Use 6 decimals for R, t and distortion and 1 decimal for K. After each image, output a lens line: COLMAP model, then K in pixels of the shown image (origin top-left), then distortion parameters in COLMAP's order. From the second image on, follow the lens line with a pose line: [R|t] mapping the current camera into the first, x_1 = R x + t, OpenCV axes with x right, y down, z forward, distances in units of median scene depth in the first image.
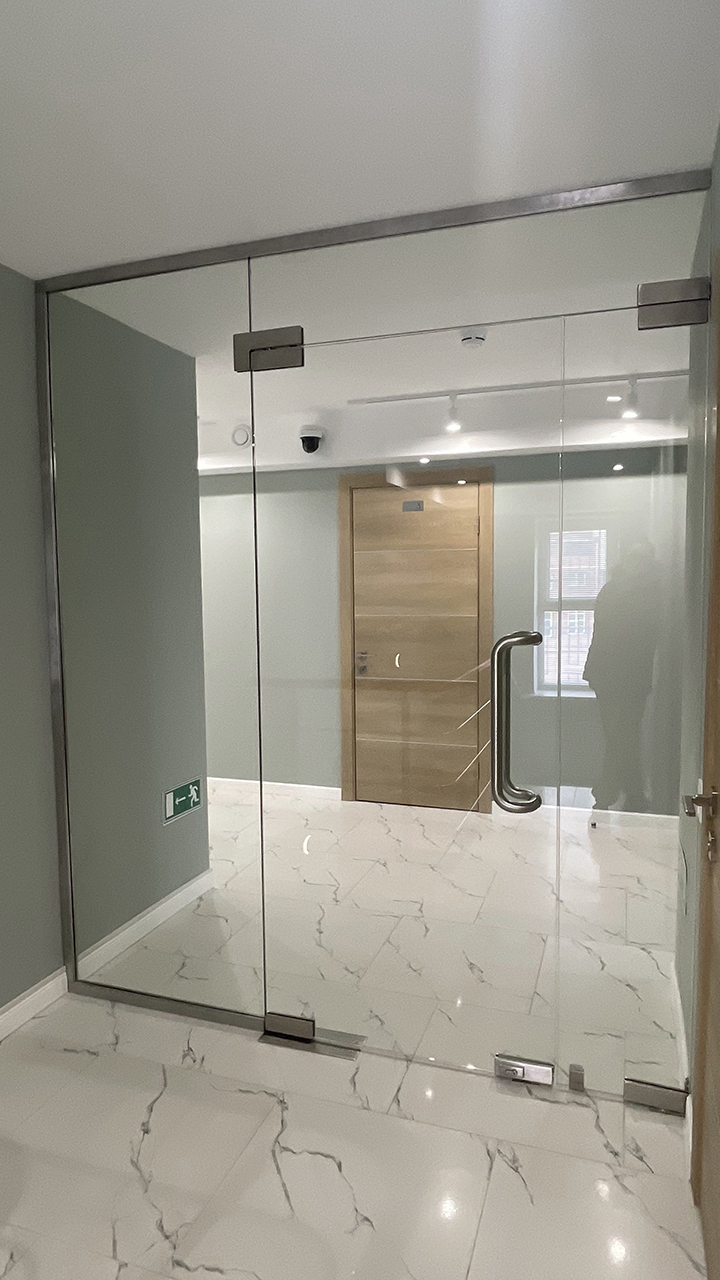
lens RADIAL K [[767.0, 0, 361.9], [0, 767.0, 641.8], [0, 0, 1]] dist [0.007703, -0.000353]
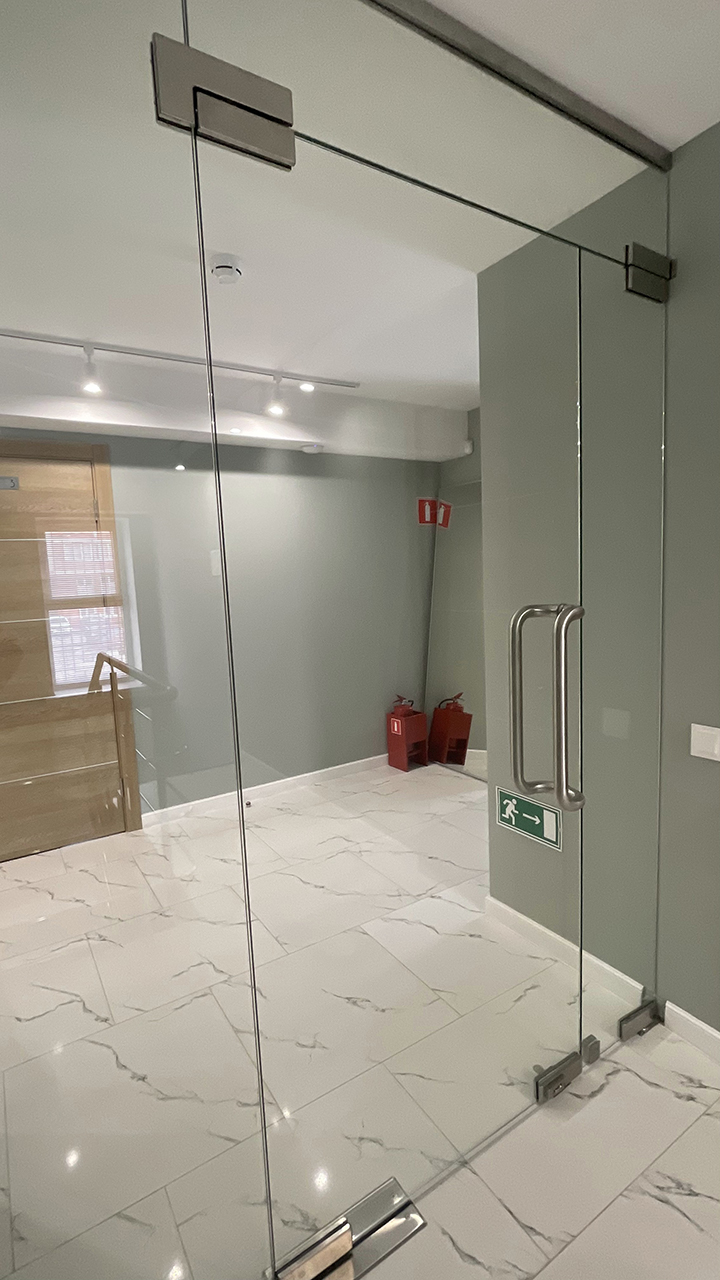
lens RADIAL K [[602.1, 0, 360.5], [0, 602.1, 638.1], [0, 0, 1]] dist [-0.004619, -0.000259]
pose [[0.617479, -0.101859, 0.779965, -0.236506], [0.098613, 0.993781, 0.051713, -0.014964], [-0.780382, 0.044983, 0.623684, 0.381052]]
